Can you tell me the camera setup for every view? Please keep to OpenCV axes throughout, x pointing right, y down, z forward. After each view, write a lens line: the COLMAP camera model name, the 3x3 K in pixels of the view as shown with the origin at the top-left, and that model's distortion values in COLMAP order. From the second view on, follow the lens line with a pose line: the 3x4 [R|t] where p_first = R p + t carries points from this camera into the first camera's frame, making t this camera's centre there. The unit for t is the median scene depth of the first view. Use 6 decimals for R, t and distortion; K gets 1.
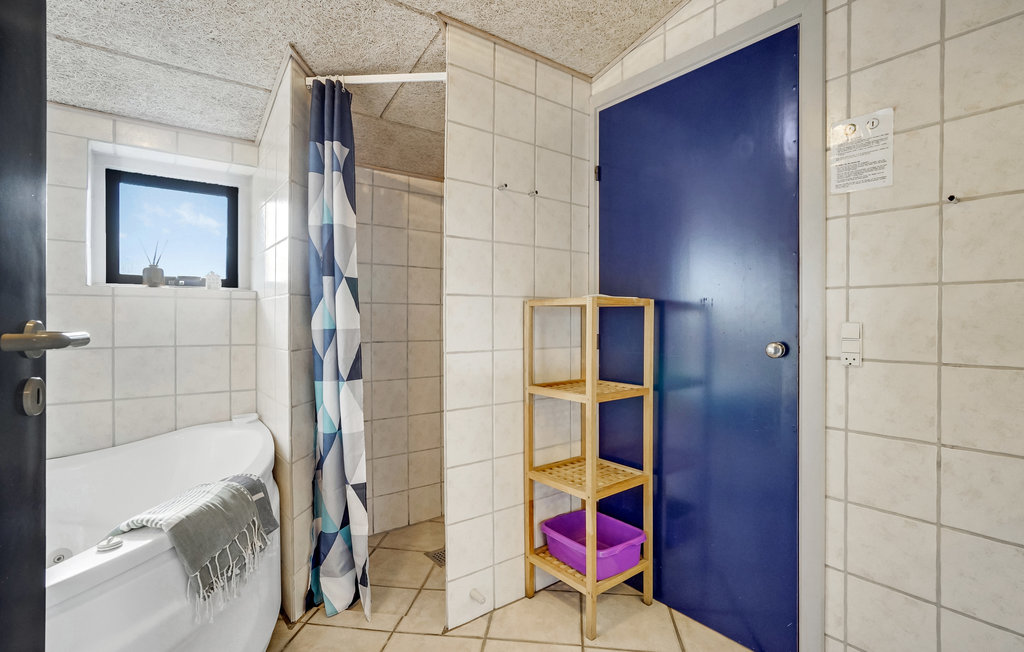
lens RADIAL K [[504.8, 0, 512.0], [0, 504.8, 326.0], [0, 0, 1]] dist [0.000939, 0.000335]
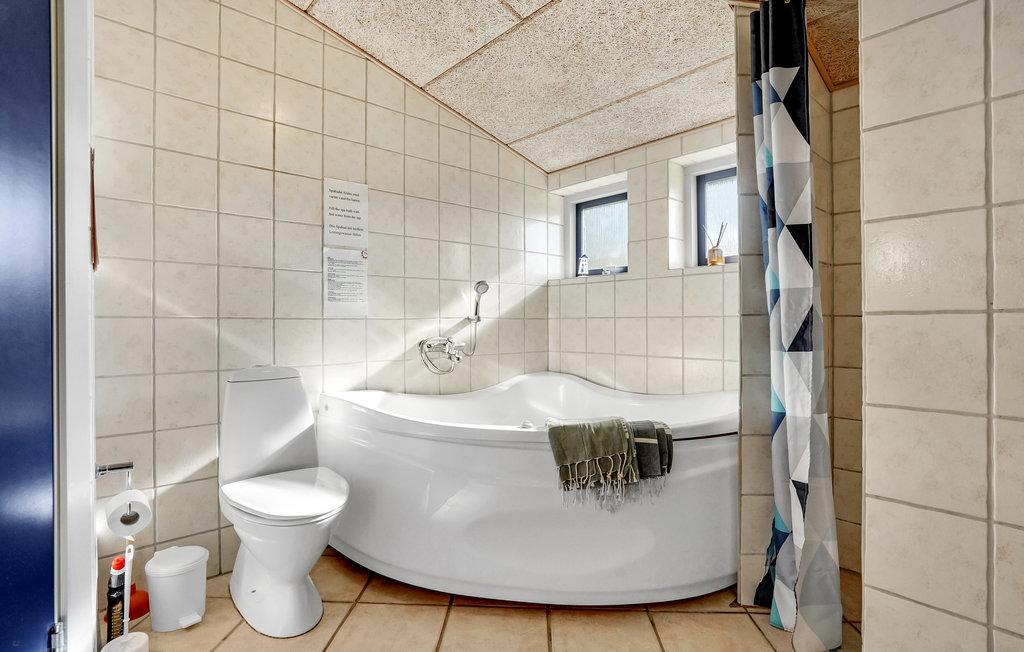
lens RADIAL K [[503.5, 0, 512.2], [0, 503.5, 320.2], [0, 0, 1]] dist [0.000201, 0.000073]
pose [[0.074972, -0.005927, -0.997168, 0.441512], [-0.004347, 0.999971, -0.006270, 0.063684], [0.997176, 0.004804, 0.074944, 0.475699]]
